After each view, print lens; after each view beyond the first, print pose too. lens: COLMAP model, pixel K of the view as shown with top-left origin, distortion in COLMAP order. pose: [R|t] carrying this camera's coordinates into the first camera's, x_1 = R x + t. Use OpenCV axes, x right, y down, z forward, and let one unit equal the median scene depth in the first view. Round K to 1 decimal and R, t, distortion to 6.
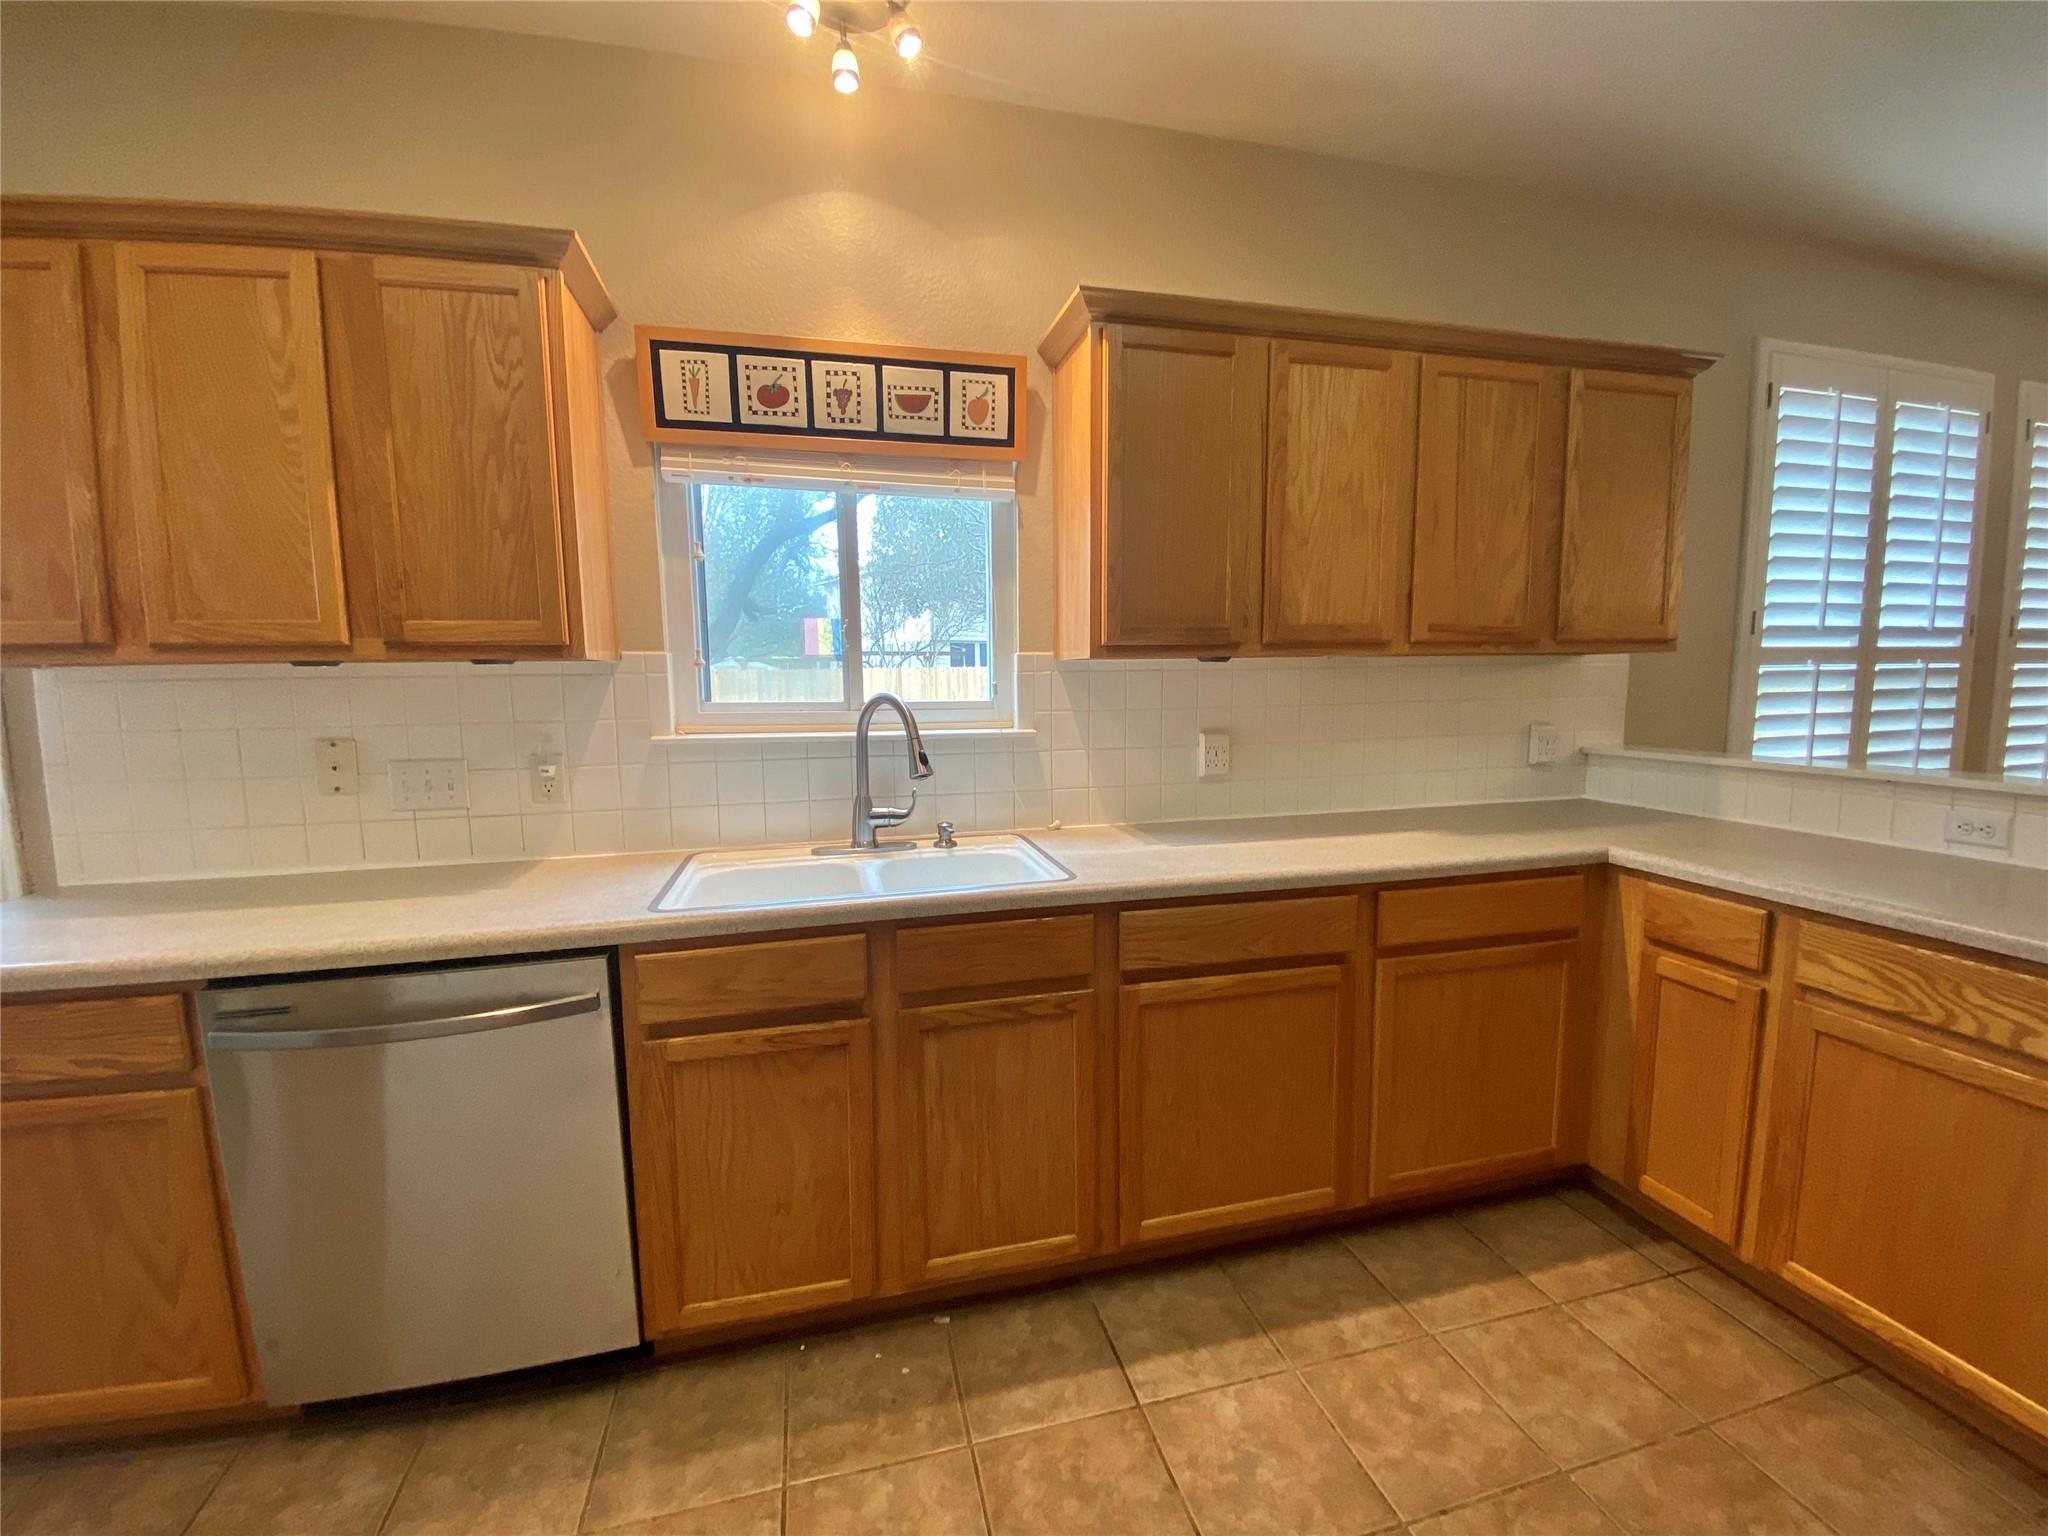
lens RADIAL K [[826.7, 0, 1015.4], [0, 826.7, 769.3], [0, 0, 1]] dist [0.028311, -0.027103]
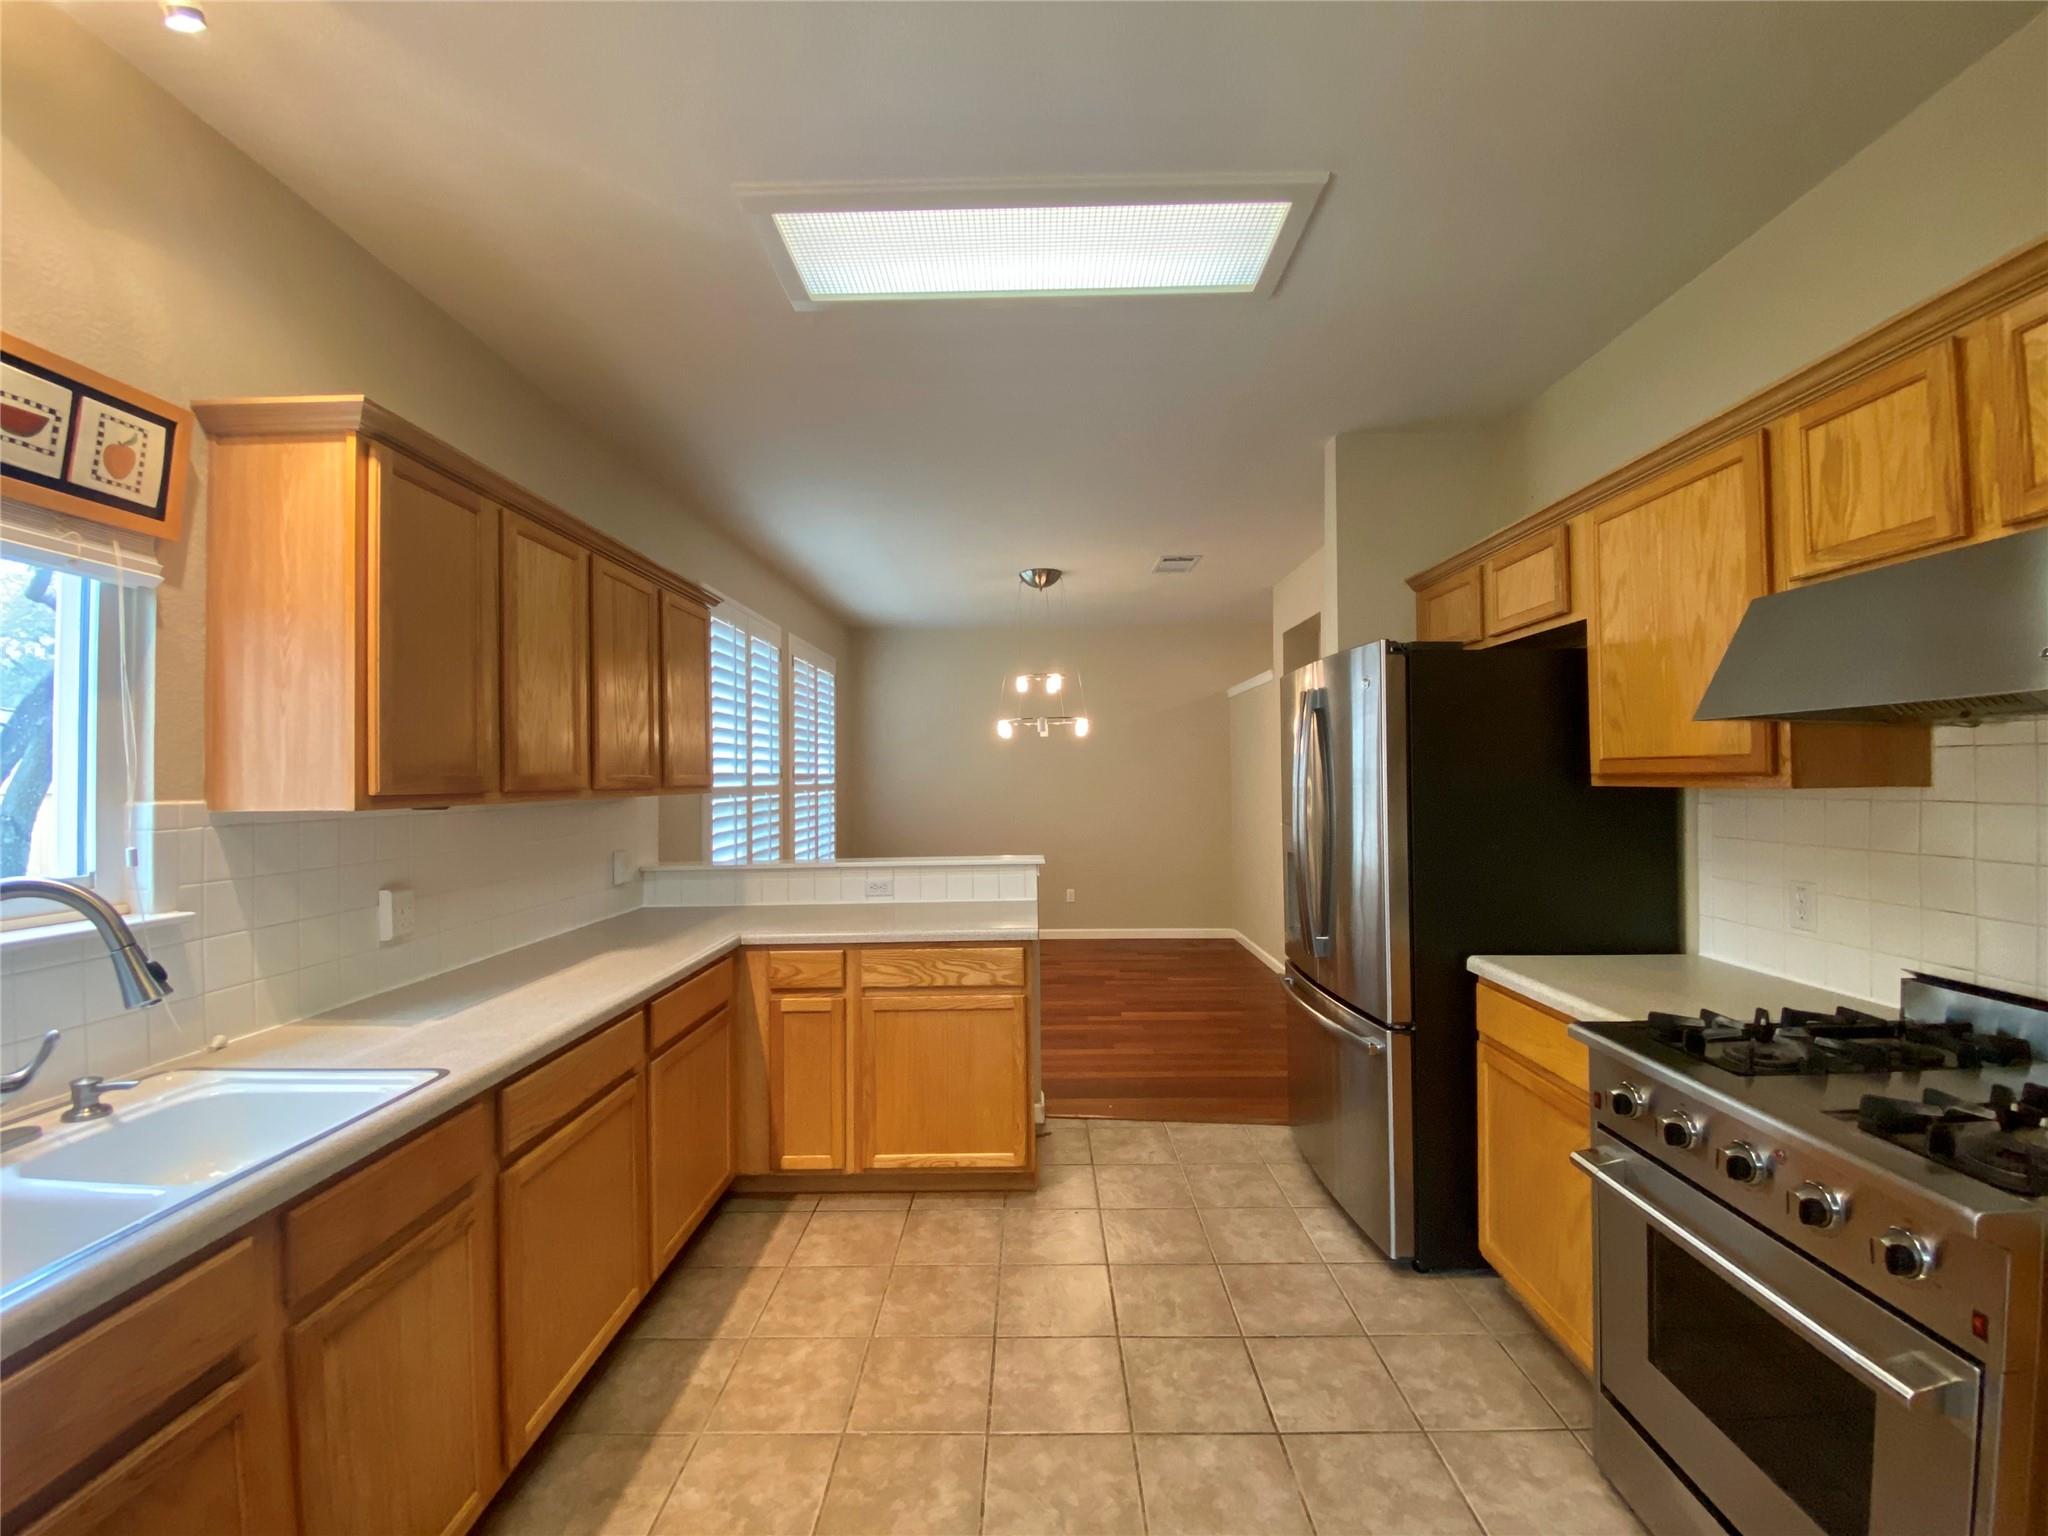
lens RADIAL K [[833.1, 0, 1028.7], [0, 833.1, 765.9], [0, 0, 1]] dist [0.032290, -0.027268]
pose [[0.250088, 0.023278, 0.967943, -0.574730], [0.117659, 0.991571, -0.054246, -0.056908], [-0.961047, 0.127453, 0.245241, 0.145142]]
